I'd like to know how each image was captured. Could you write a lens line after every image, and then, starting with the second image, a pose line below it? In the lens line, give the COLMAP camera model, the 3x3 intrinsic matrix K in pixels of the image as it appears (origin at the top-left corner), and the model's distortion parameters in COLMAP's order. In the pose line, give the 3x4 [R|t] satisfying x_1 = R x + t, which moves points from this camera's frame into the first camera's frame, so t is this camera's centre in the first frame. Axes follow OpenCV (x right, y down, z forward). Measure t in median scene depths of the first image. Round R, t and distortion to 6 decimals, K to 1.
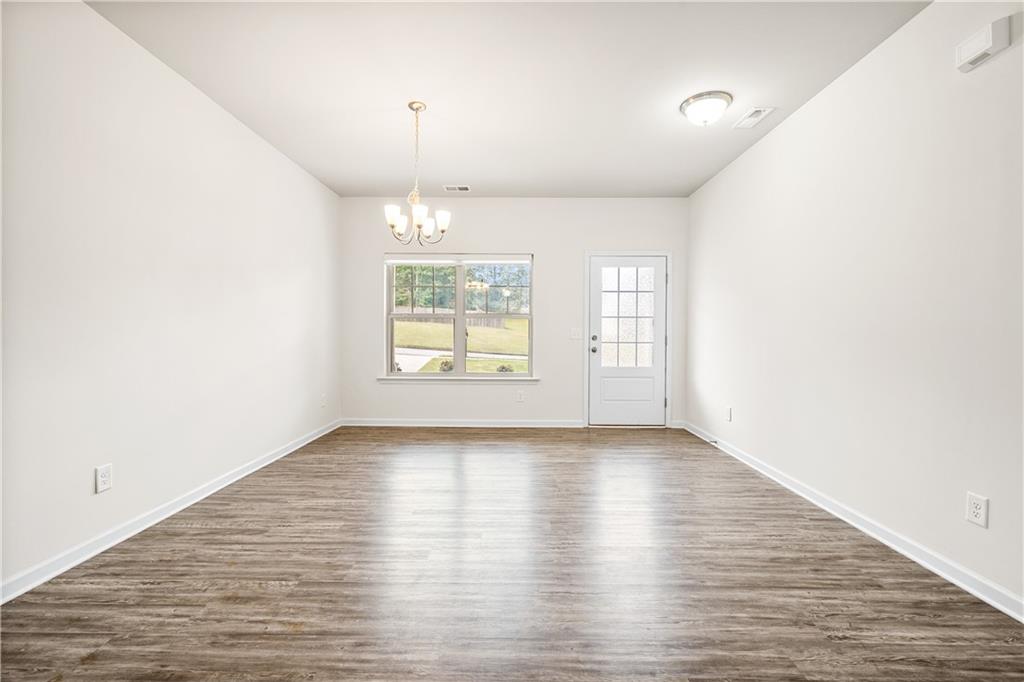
lens RADIAL K [[435.2, 0, 519.1], [0, 435.2, 336.0], [0, 0, 1]] dist [-0.004240, 0.000766]
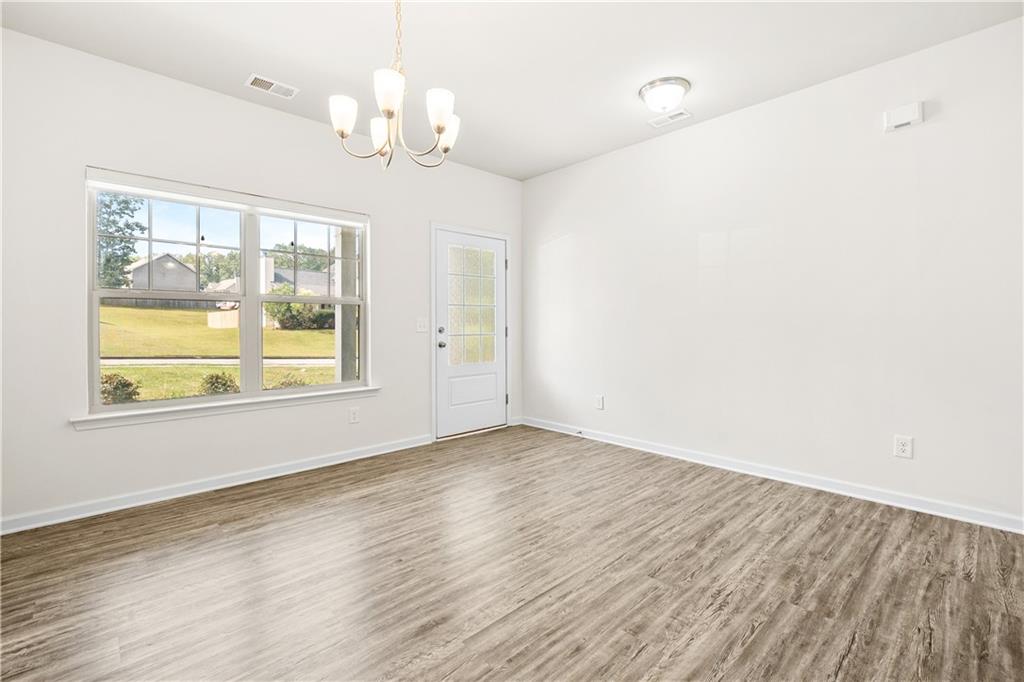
lens RADIAL K [[435.2, 0, 517.4], [0, 435.2, 330.7], [0, 0, 1]] dist [-0.004240, 0.000766]
pose [[0.719433, -0.009967, 0.694490, -0.559943], [0.011214, 0.999933, 0.002734, 0.004033], [-0.694471, 0.005821, 0.719497, 0.588420]]
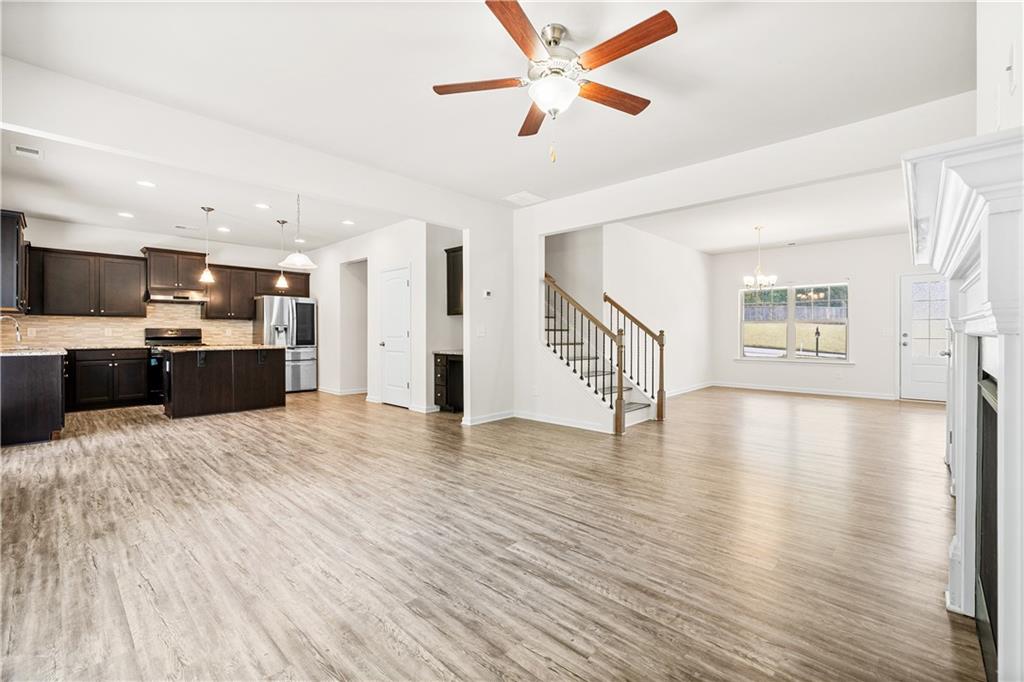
lens RADIAL K [[435.2, 0, 512.1], [0, 435.2, 334.9], [0, 0, 1]] dist [-0.004240, 0.000766]
pose [[0.732065, 0.000487, -0.681234, 0.351068], [-0.003401, 0.999990, -0.002941, 0.020554], [0.681226, 0.004470, 0.732059, -1.524708]]
